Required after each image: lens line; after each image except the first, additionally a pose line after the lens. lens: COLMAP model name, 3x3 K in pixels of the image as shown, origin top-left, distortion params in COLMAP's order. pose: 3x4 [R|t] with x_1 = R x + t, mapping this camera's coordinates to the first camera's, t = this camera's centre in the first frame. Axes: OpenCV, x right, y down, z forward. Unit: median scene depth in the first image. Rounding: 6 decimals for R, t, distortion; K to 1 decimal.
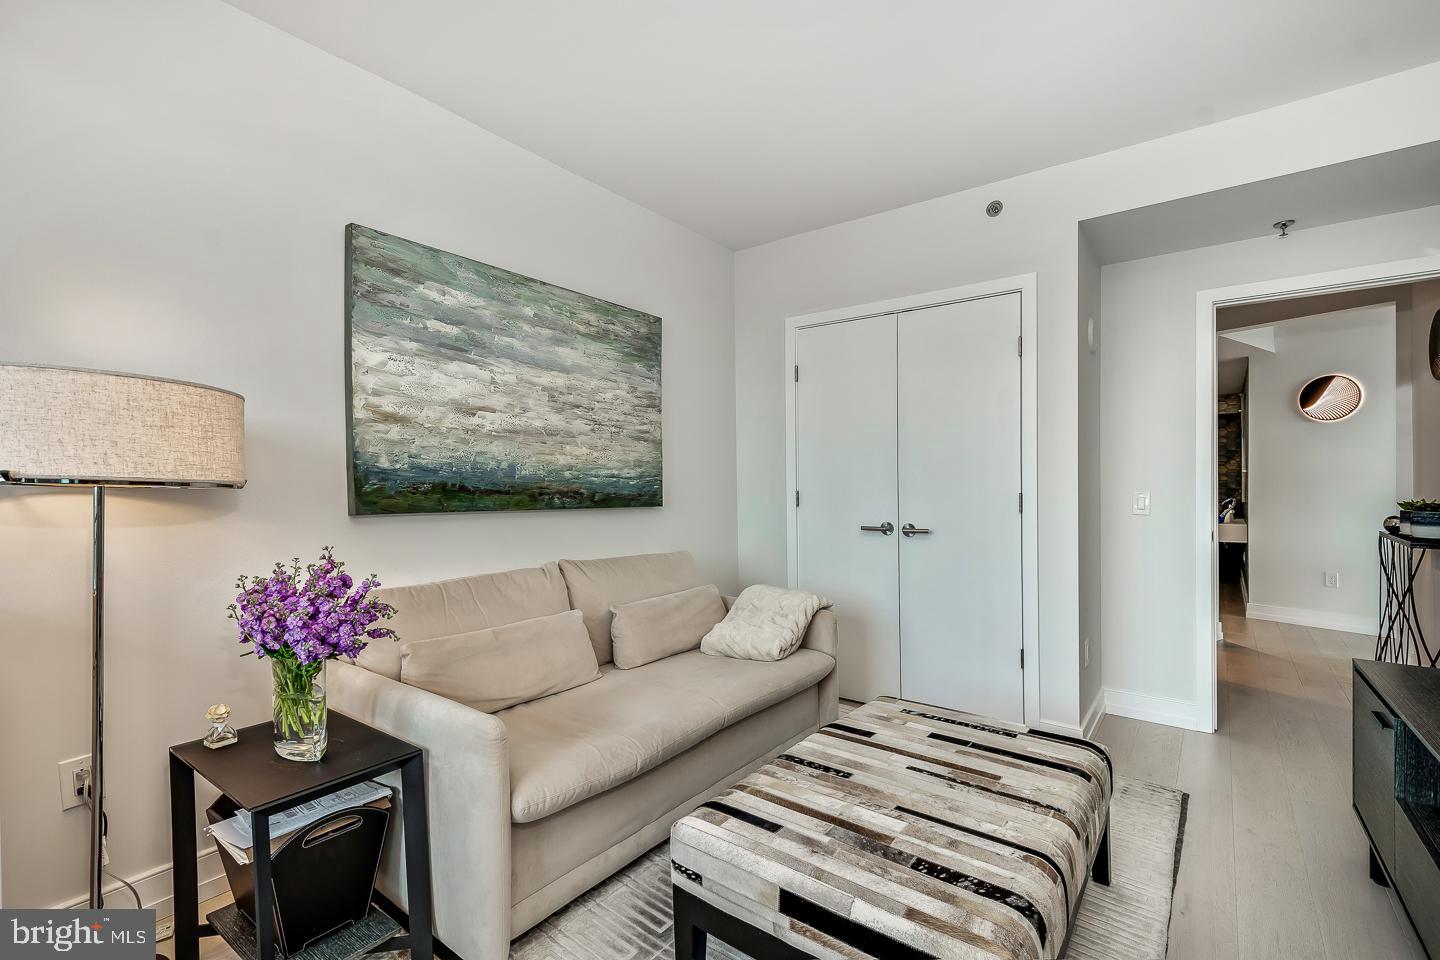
lens RADIAL K [[638.1, 0, 724.0], [0, 638.1, 470.3], [0, 0, 1]] dist [-0.000607, -0.000059]
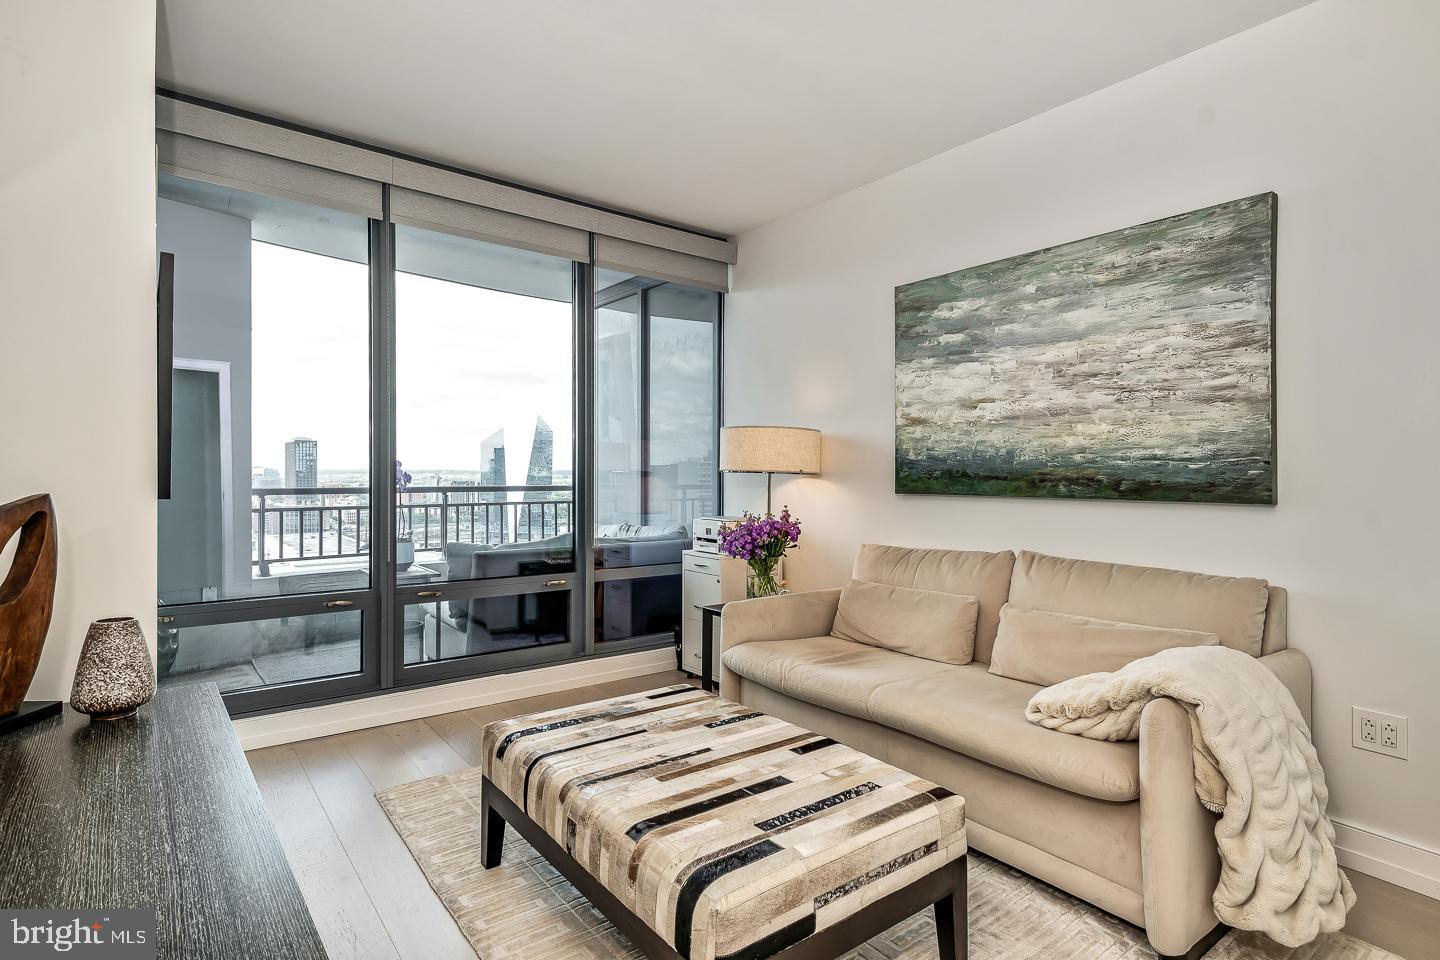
lens RADIAL K [[734.7, 0, 724.0], [0, 734.7, 486.7], [0, 0, 1]] dist [-0.003796, -0.001043]
pose [[-0.257897, 0.004120, -0.966164, 0.889514], [0.017176, 0.999852, -0.000321, 0.039688], [0.966020, -0.016677, -0.257929, 0.853566]]
